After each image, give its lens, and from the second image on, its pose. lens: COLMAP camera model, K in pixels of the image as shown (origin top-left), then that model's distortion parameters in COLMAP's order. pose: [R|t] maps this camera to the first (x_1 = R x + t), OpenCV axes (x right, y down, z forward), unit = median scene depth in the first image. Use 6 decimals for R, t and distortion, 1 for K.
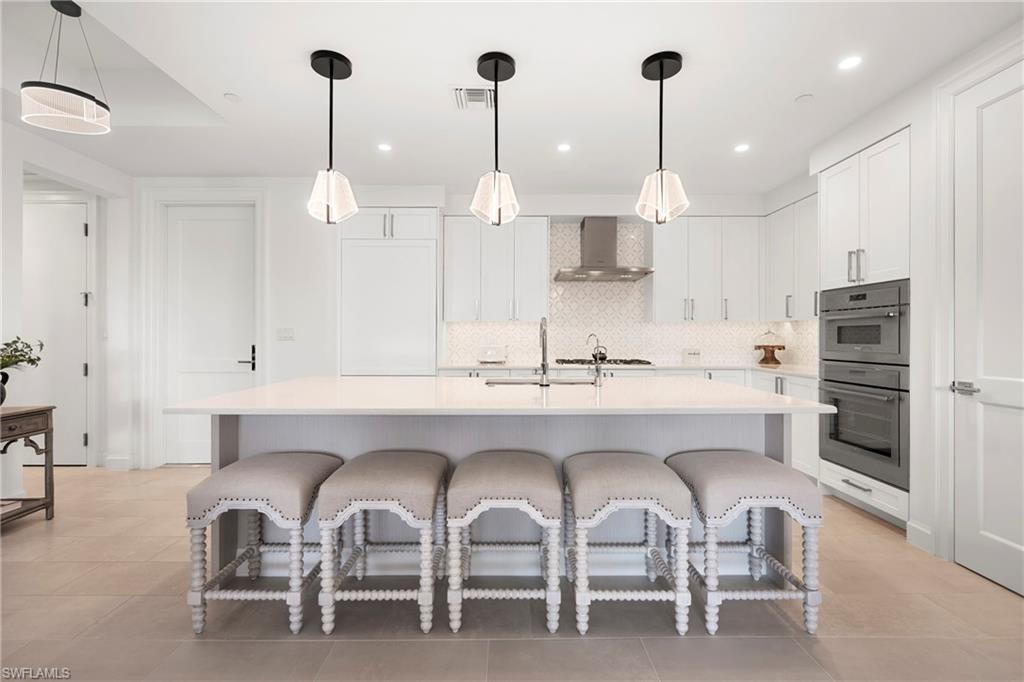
lens RADIAL K [[436.8, 0, 511.9], [0, 436.8, 335.5], [0, 0, 1]] dist [-0.002763, 0.000638]
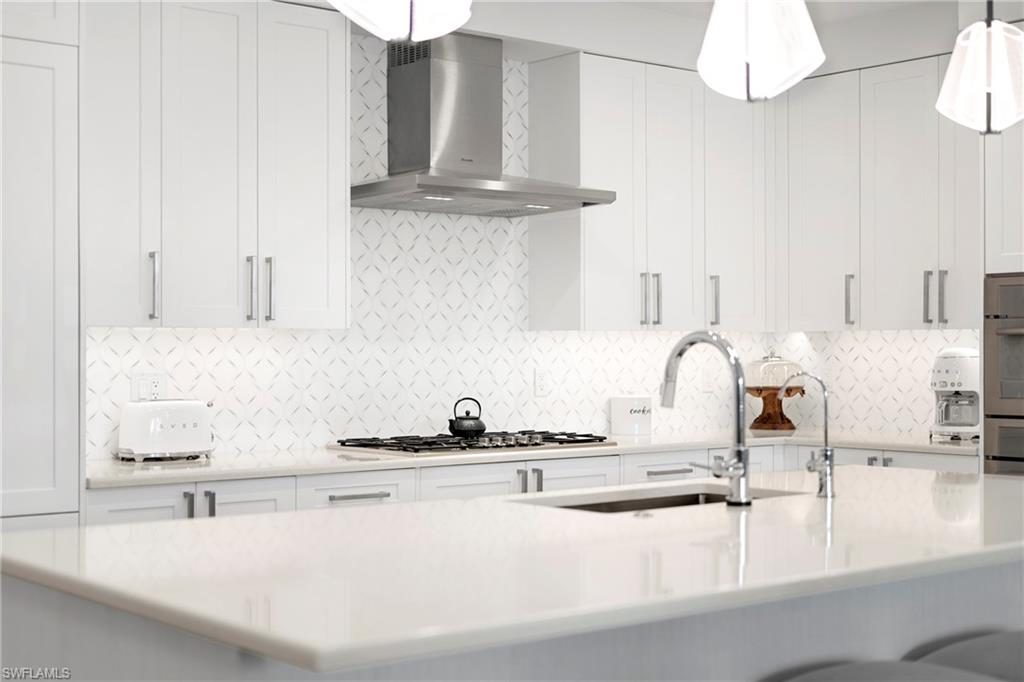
lens RADIAL K [[1438.6, 0, 510.5], [0, 1438.6, 344.9], [0, 0, 1]] dist [0.008144, 0.000000]
pose [[0.783226, -0.000039, 0.621737, -0.547117], [0.002127, 0.999994, -0.002616, -0.016617], [-0.621733, 0.003371, 0.783222, 0.063614]]
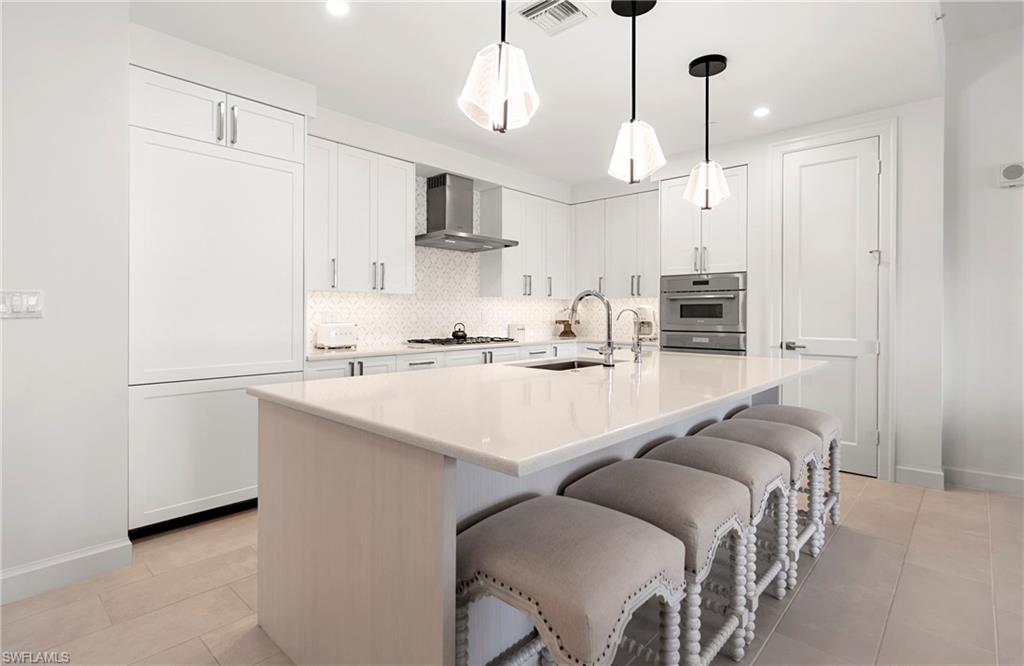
lens RADIAL K [[492.4, 0, 493.3], [0, 492.4, 311.5], [0, 0, 1]] dist [-0.000764, -0.000134]
pose [[0.705599, 0.002252, 0.708608, -0.497600], [-0.002988, 0.999996, -0.000203, 0.001471], [-0.708605, -0.001974, 0.705602, 0.272670]]
